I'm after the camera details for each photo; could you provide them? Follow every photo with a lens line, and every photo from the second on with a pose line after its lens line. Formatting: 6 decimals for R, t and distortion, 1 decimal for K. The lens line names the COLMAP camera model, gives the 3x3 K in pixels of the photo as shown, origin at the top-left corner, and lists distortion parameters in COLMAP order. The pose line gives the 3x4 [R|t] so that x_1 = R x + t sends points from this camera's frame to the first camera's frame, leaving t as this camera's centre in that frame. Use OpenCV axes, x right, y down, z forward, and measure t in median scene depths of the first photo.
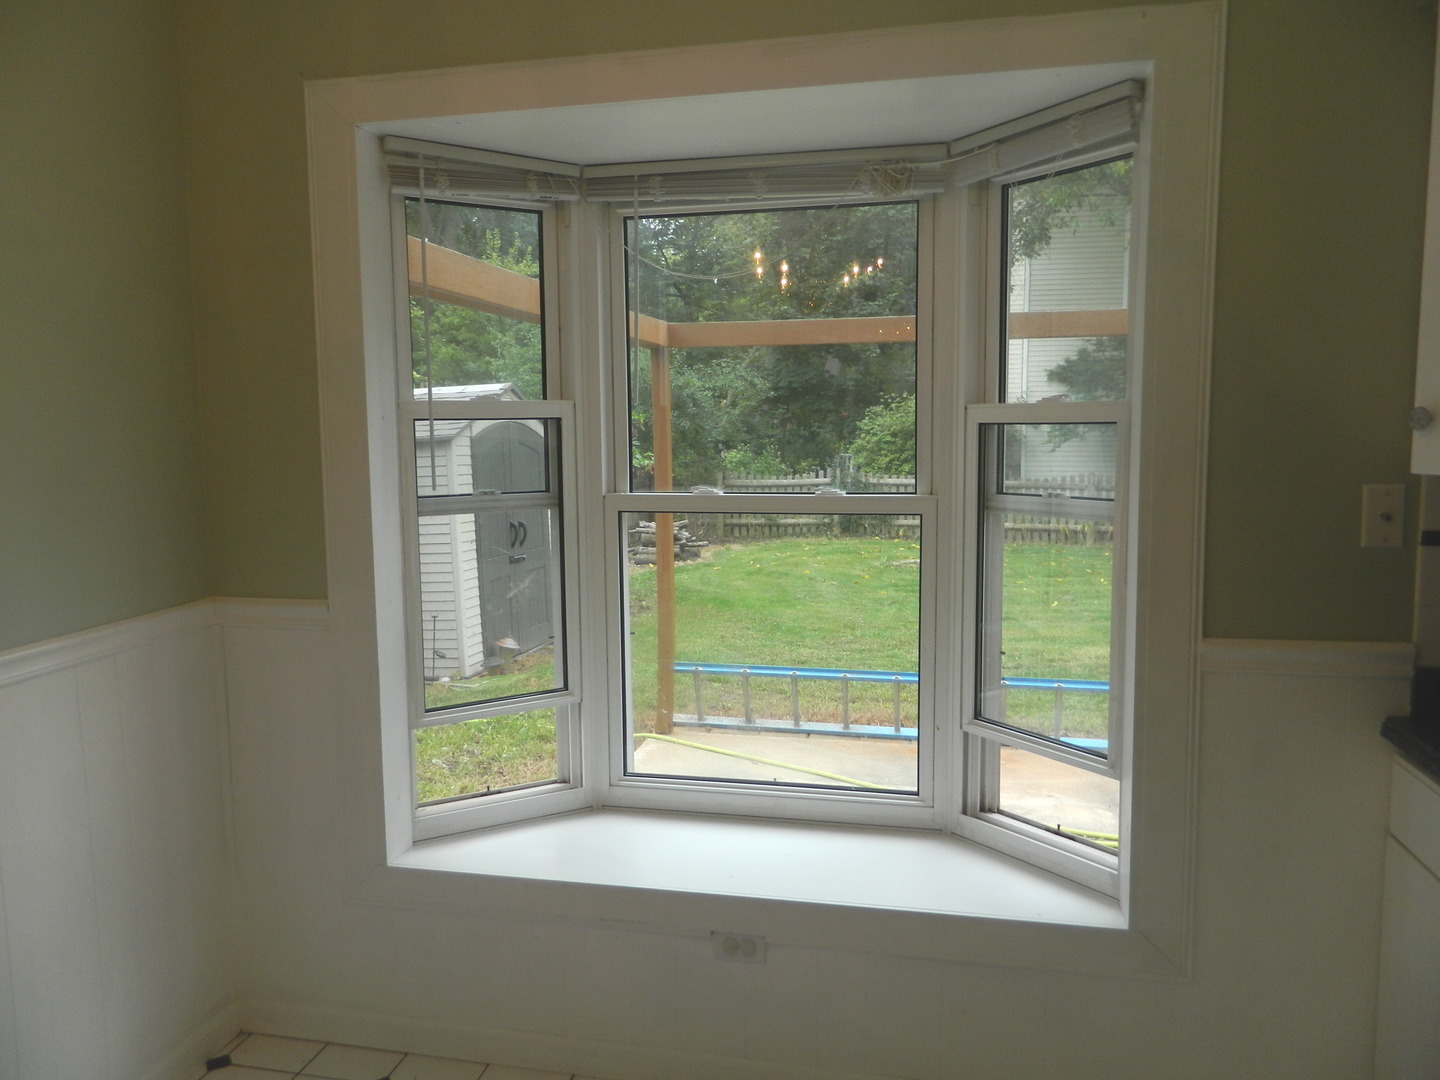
lens RADIAL K [[1061.8, 0, 712.3], [0, 1061.8, 537.9], [0, 0, 1]] dist [-0.003853, -0.004624]
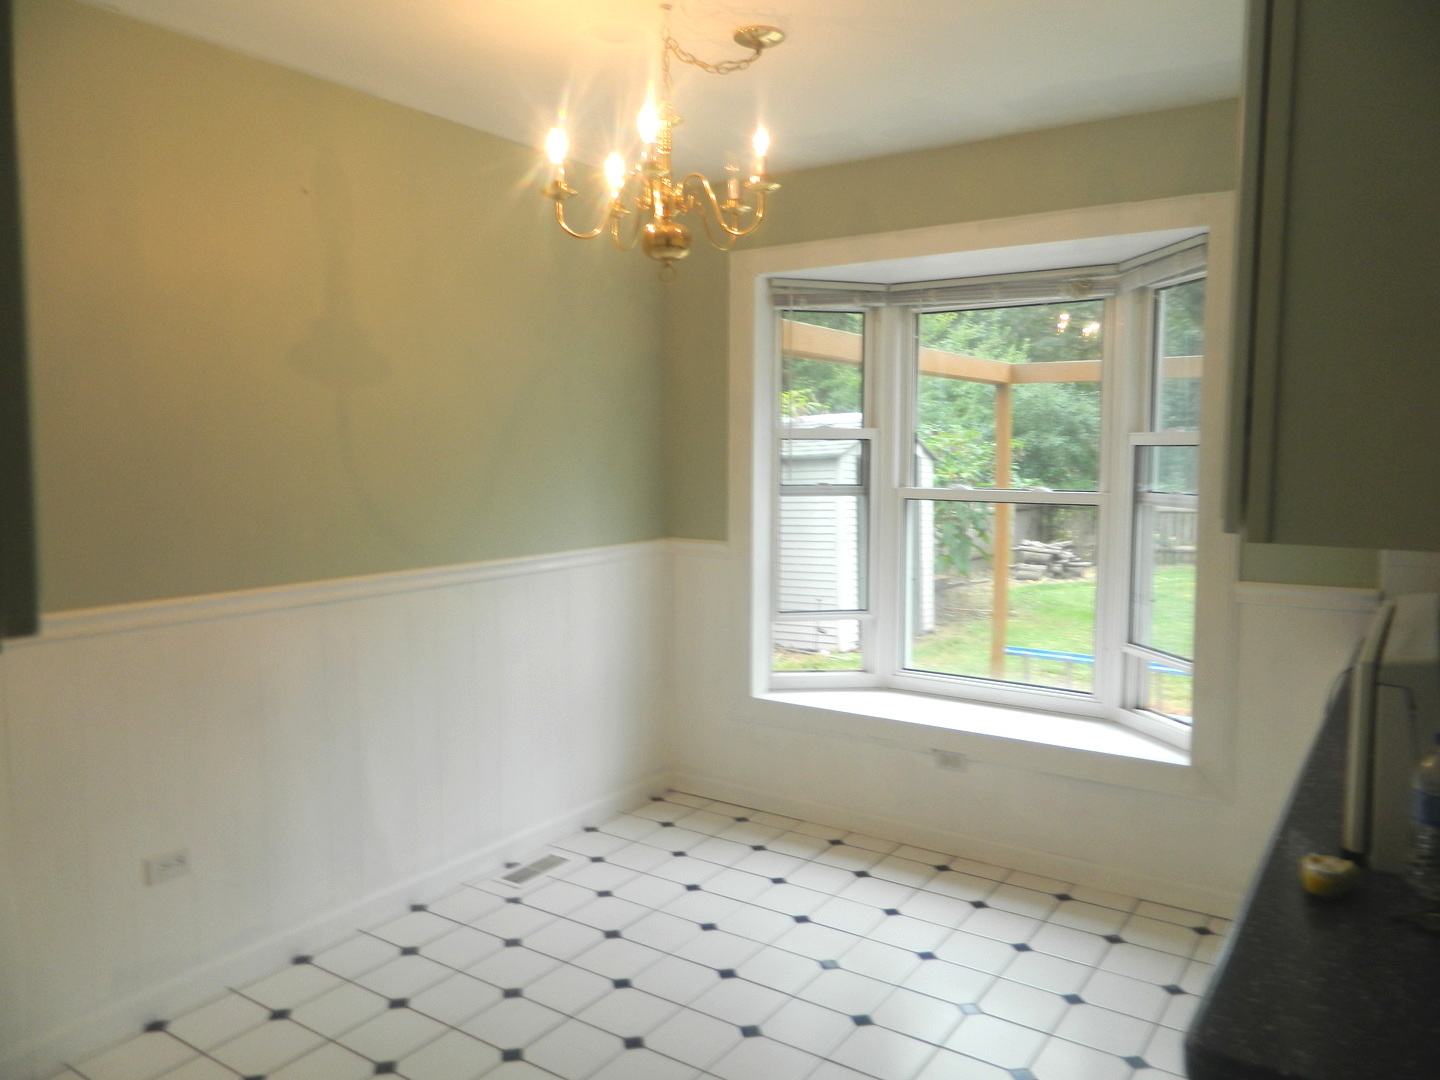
lens RADIAL K [[1061.8, 0, 720.8], [0, 1061.8, 537.8], [0, 0, 1]] dist [-0.003853, -0.004624]
pose [[0.929214, 0.043844, -0.366932, 0.257412], [-0.051959, 0.998574, -0.012263, 0.071628], [0.365871, 0.030461, 0.930167, -0.606931]]
